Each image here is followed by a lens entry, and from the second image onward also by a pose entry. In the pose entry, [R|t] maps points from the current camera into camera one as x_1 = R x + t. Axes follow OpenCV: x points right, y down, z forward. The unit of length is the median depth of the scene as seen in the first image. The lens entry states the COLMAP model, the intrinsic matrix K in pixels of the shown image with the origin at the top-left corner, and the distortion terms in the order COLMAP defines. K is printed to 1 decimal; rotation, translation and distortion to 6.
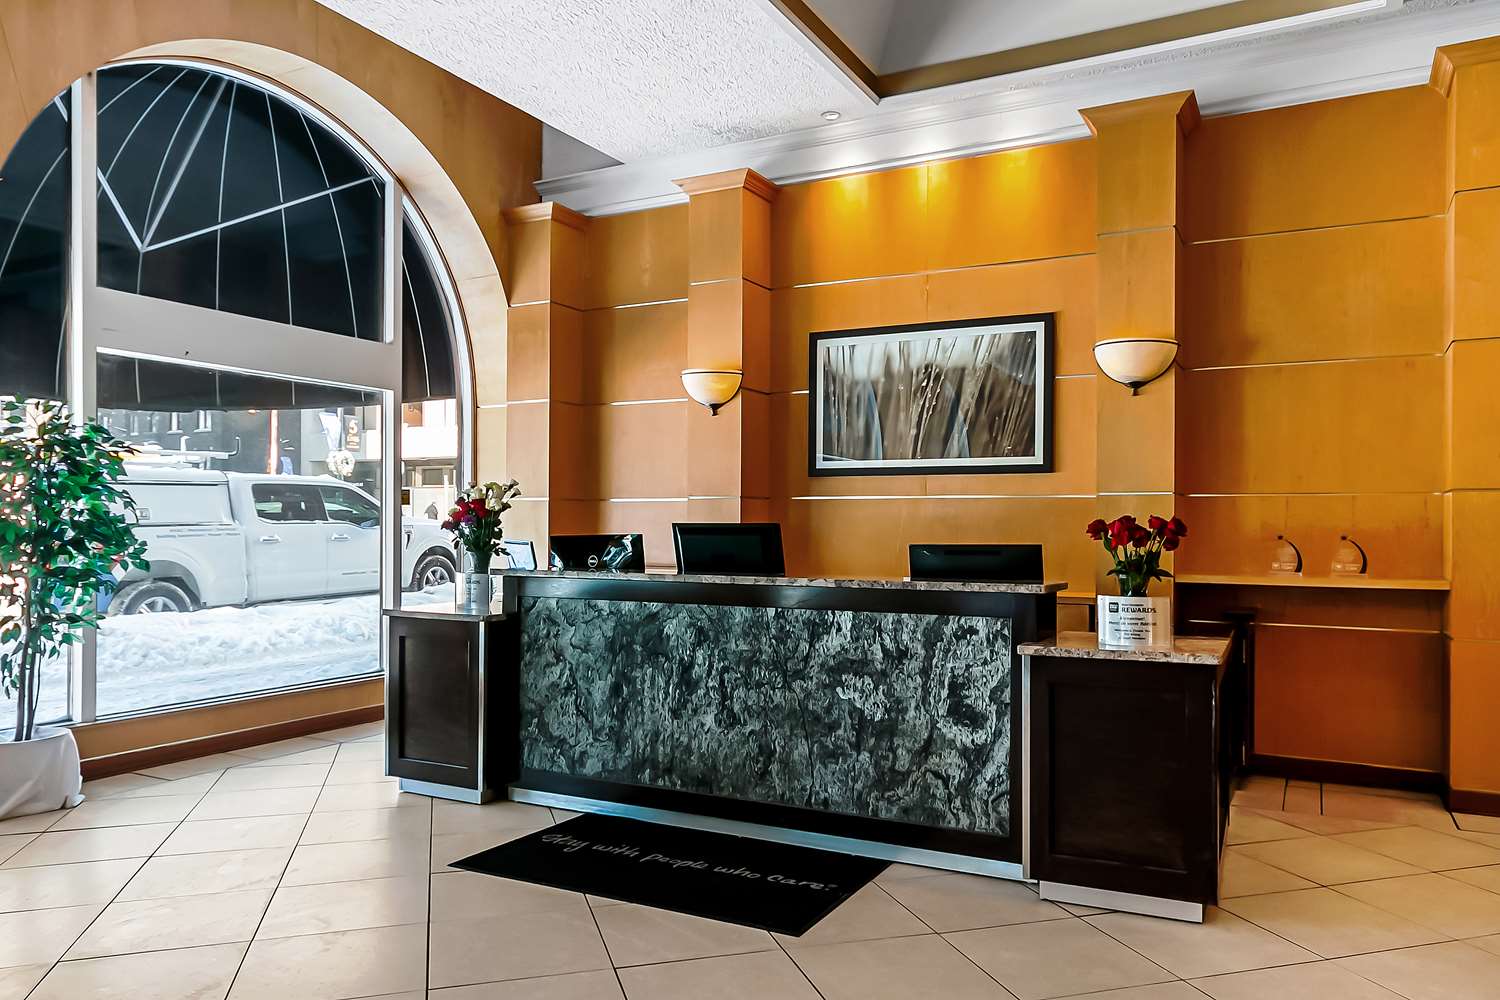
lens RADIAL K [[1061.6, 0, 753.1], [0, 1061.6, 522.2], [0, 0, 1]] dist [0.008483, 0.002350]
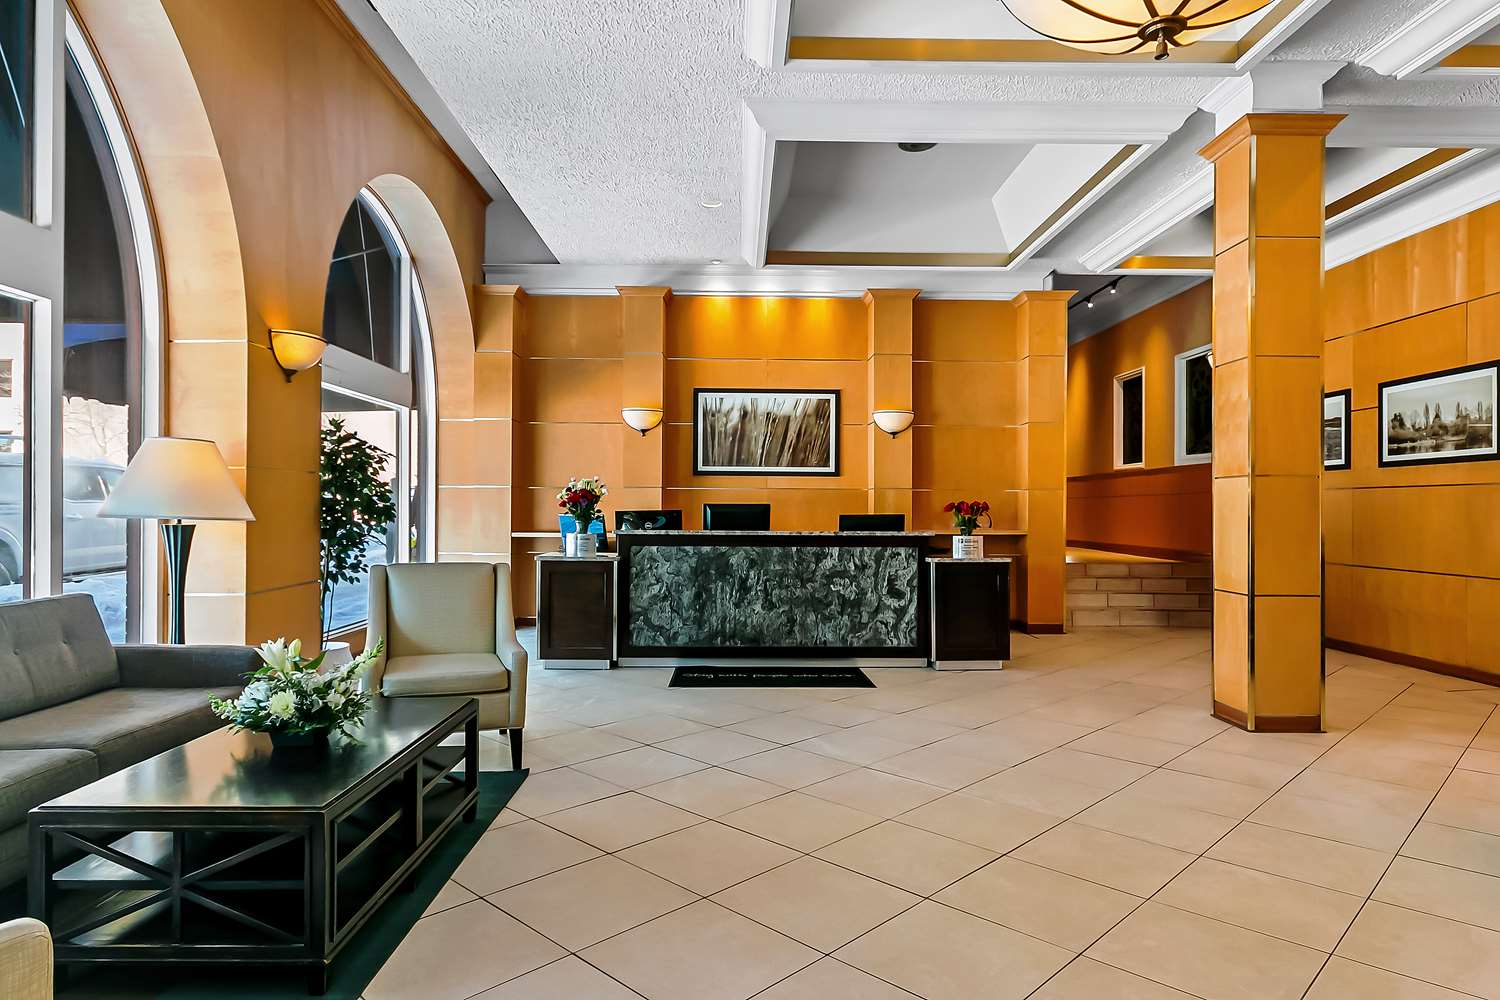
lens RADIAL K [[892.2, 0, 750.0], [0, 892.2, 500.0], [0, 0, 1]] dist [-0.001092, -0.000149]
pose [[0.881772, 0.003807, 0.471661, -0.794723], [-0.002084, 0.999989, -0.004174, 0.000990], [-0.471672, 0.002697, 0.881770, -0.394975]]
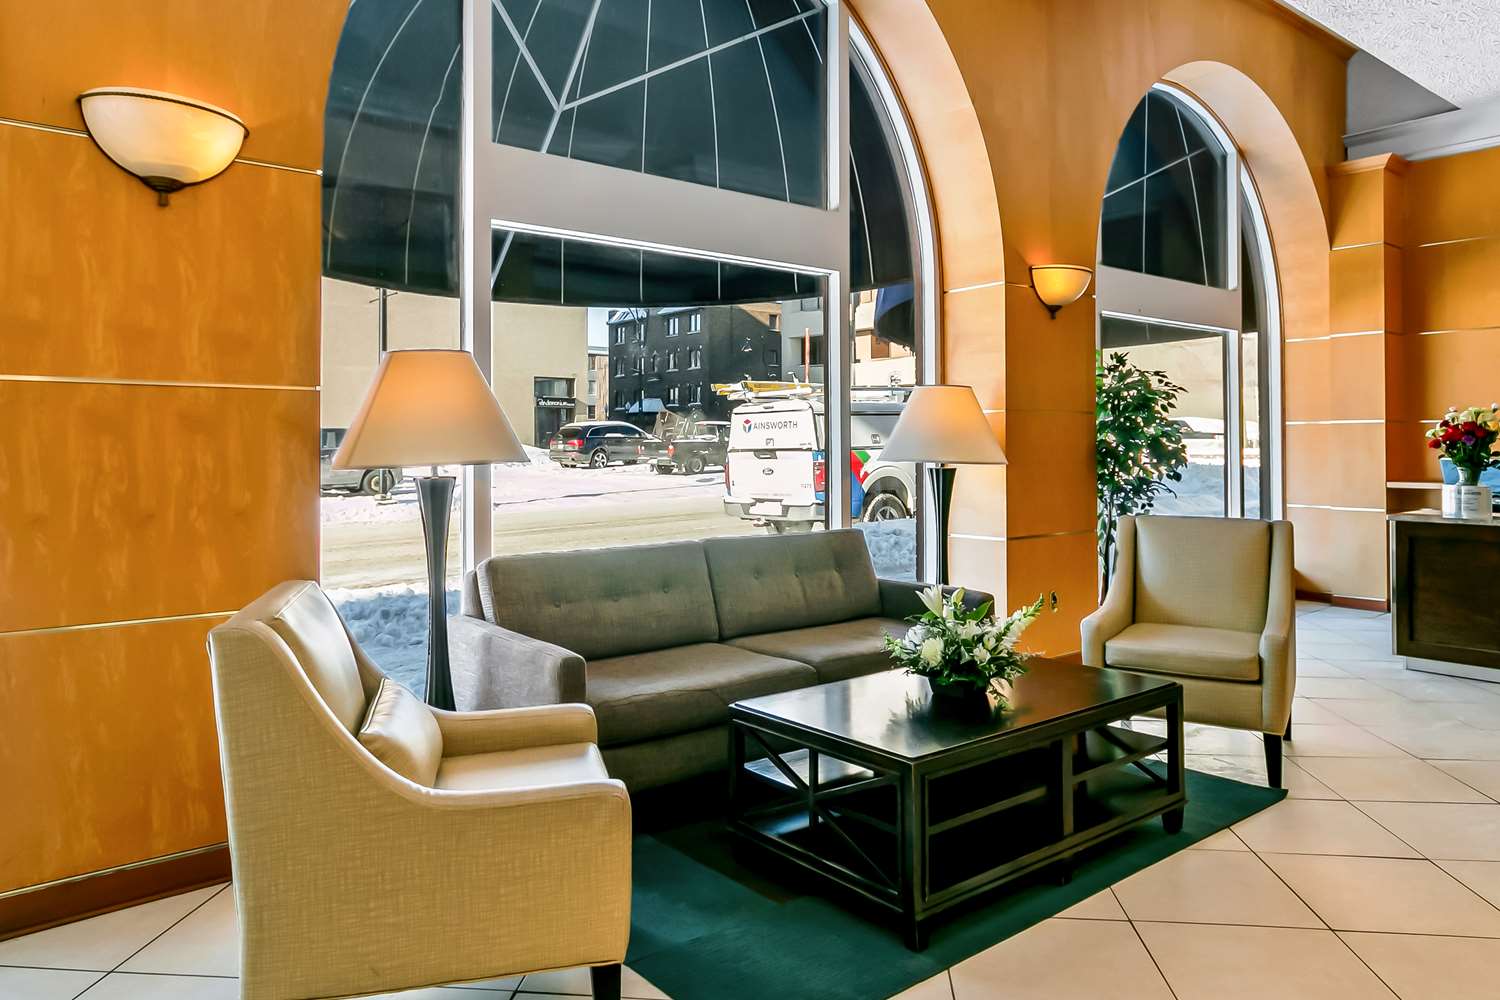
lens RADIAL K [[1018.3, 0, 748.7], [0, 1018.3, 430.2], [0, 0, 1]] dist [0.004097, 0.000989]
pose [[0.916688, -0.013456, -0.399377, -0.622176], [0.007714, 0.999843, -0.015981, -0.001233], [0.399529, 0.011569, 0.916647, -0.392346]]
